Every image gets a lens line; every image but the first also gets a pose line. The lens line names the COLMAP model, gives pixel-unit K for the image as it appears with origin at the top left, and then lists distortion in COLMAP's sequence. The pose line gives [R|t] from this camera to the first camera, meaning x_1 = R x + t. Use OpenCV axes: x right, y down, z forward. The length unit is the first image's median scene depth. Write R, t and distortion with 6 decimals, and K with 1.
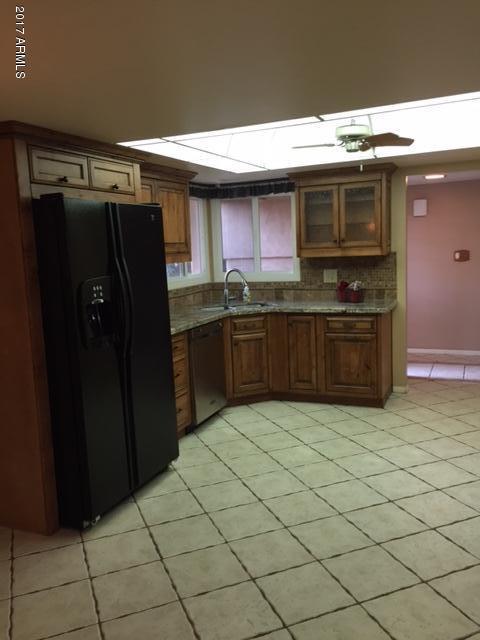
lens RADIAL K [[542.0, 0, 240.0], [0, 542.0, 320.0], [0, 0, 1]] dist [0.071017, -0.085602]
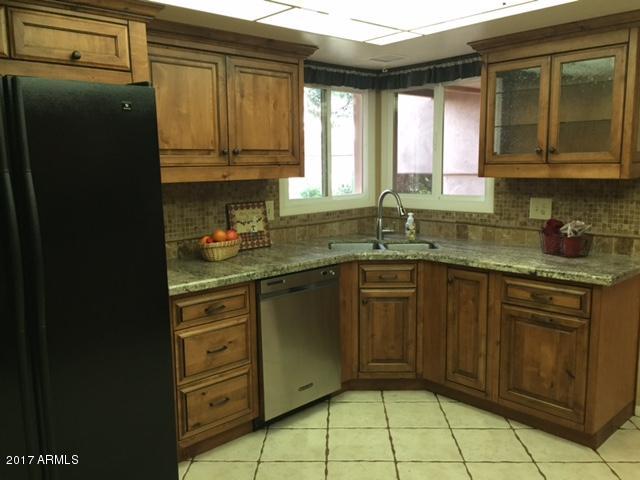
lens RADIAL K [[542.0, 0, 318.3], [0, 542.0, 243.0], [0, 0, 1]] dist [0.071017, -0.085602]
pose [[0.916684, 0.085641, -0.390328, 0.196694], [-0.076462, 0.996308, 0.039028, -0.050732], [0.392229, -0.005932, 0.919848, 0.352817]]
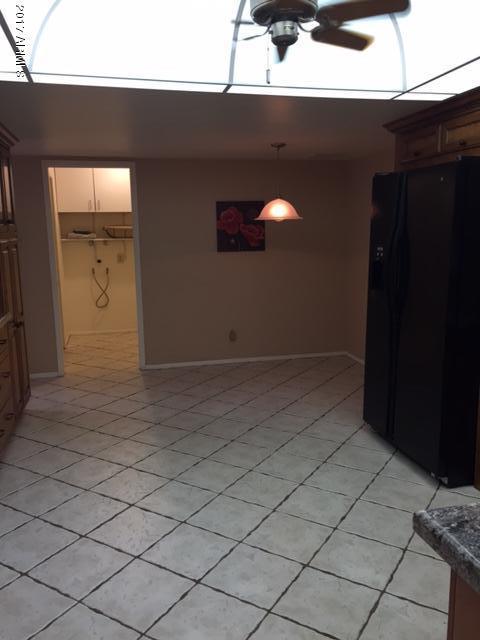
lens RADIAL K [[542.0, 0, 240.0], [0, 542.0, 320.0], [0, 0, 1]] dist [0.071017, -0.085602]
pose [[-0.796110, 0.156162, -0.584655, 0.432822], [-0.040000, 0.950438, 0.308330, -0.161955], [0.603828, 0.268851, -0.750407, 1.057767]]
